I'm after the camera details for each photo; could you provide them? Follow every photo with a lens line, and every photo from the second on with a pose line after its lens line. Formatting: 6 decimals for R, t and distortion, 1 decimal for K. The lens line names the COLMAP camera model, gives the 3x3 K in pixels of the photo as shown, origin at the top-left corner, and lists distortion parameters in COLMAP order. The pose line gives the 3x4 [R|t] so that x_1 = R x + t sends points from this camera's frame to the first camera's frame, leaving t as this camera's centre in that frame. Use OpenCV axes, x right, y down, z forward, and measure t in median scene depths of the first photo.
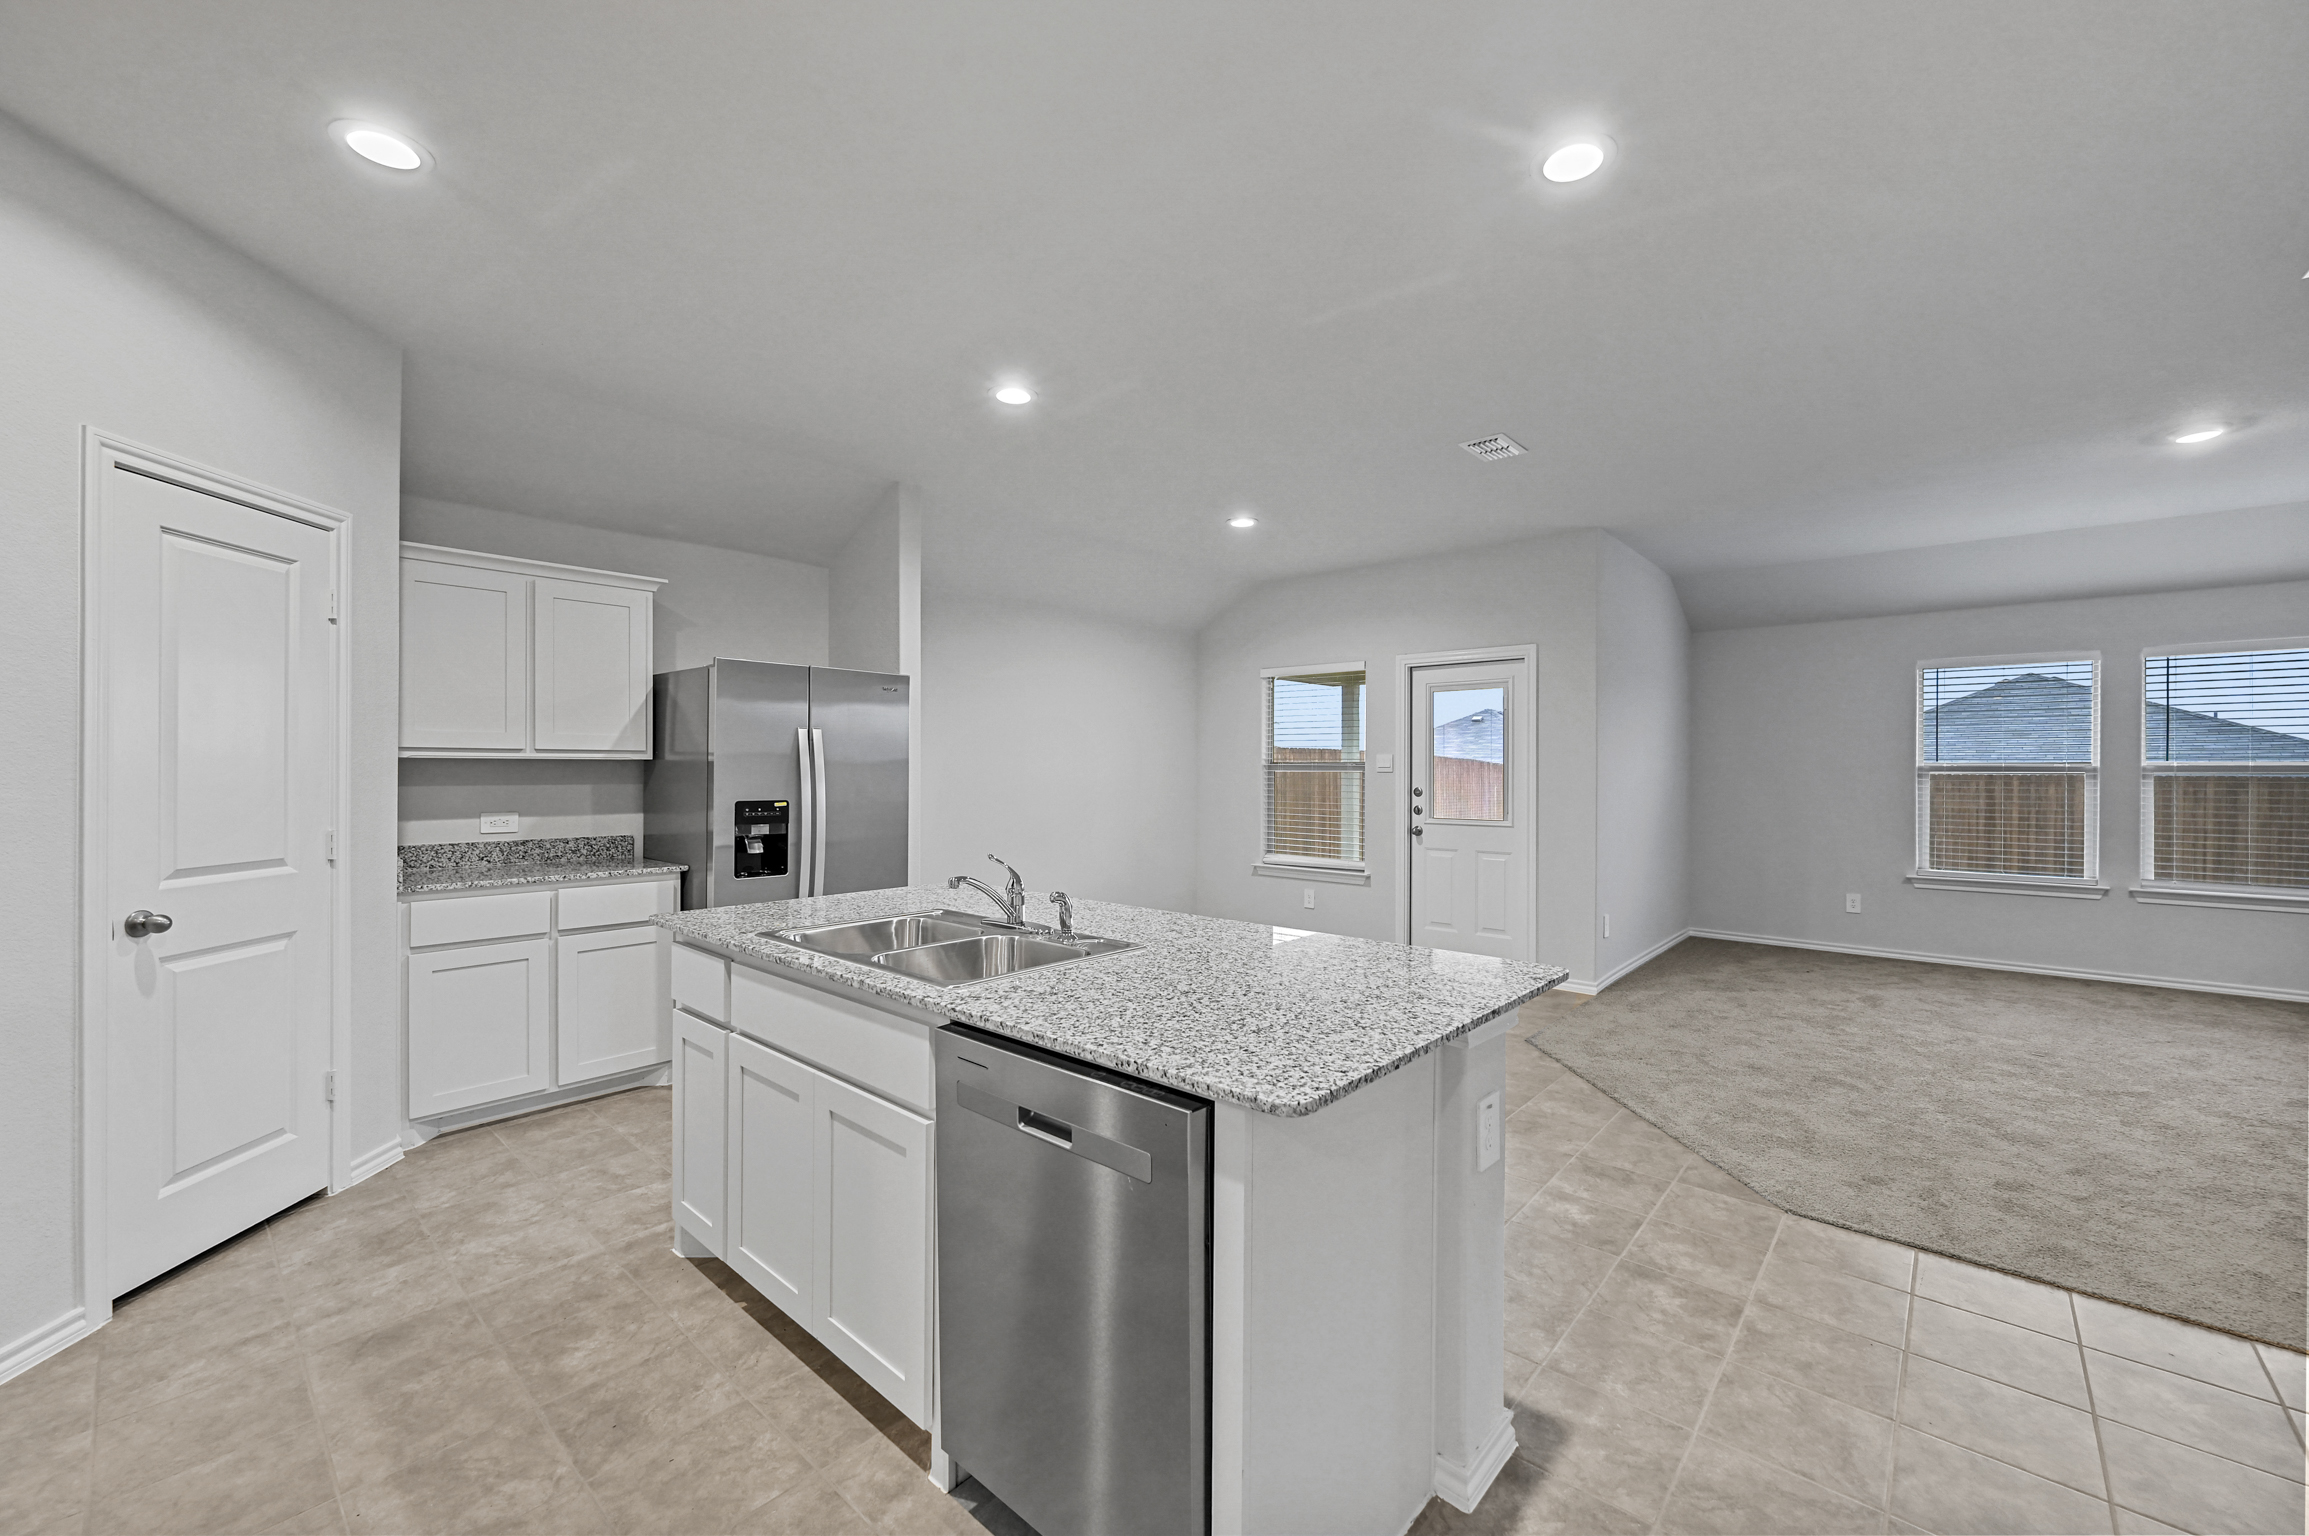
lens RADIAL K [[914.8, 0, 1163.0], [0, 914.8, 768.8], [0, 0, 1]] dist [-0.000756, -0.000197]
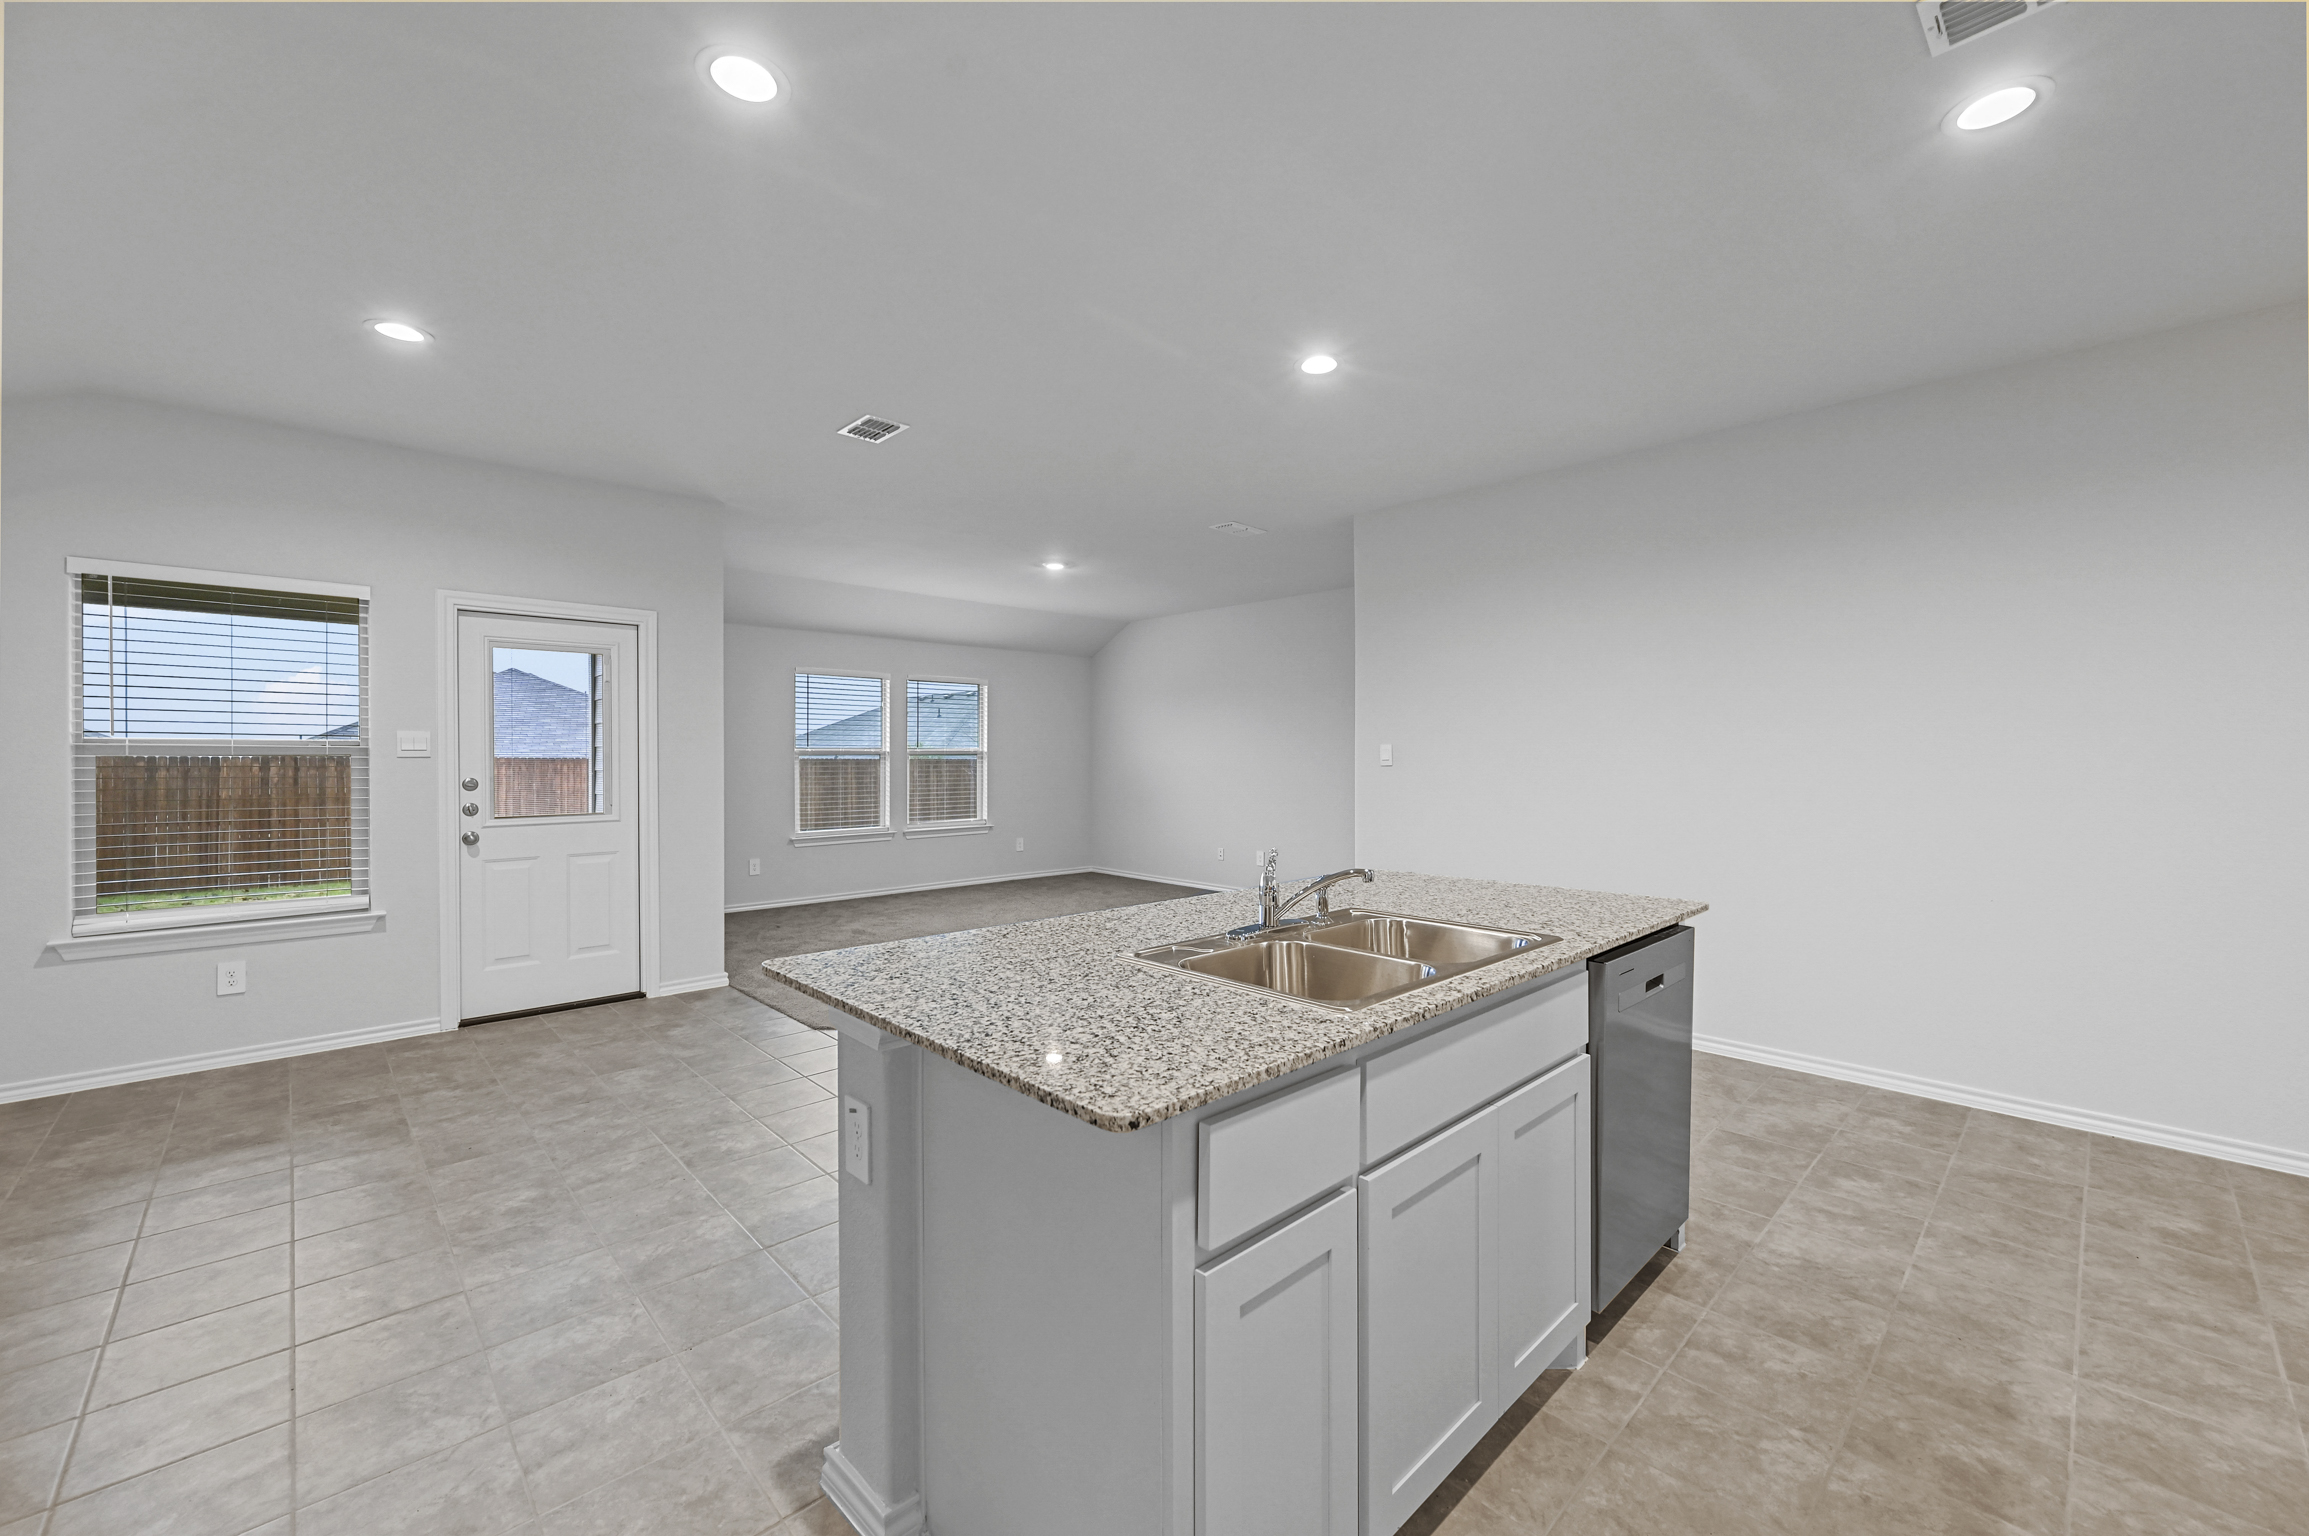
lens RADIAL K [[905.6, 0, 1183.5], [0, 905.6, 756.3], [0, 0, 1]] dist [0.000715, 0.000401]
pose [[0.072375, -0.003278, 0.997372, -0.640602], [0.001459, 0.999994, 0.003181, 0.003084], [-0.997376, 0.001225, 0.072380, 0.637196]]
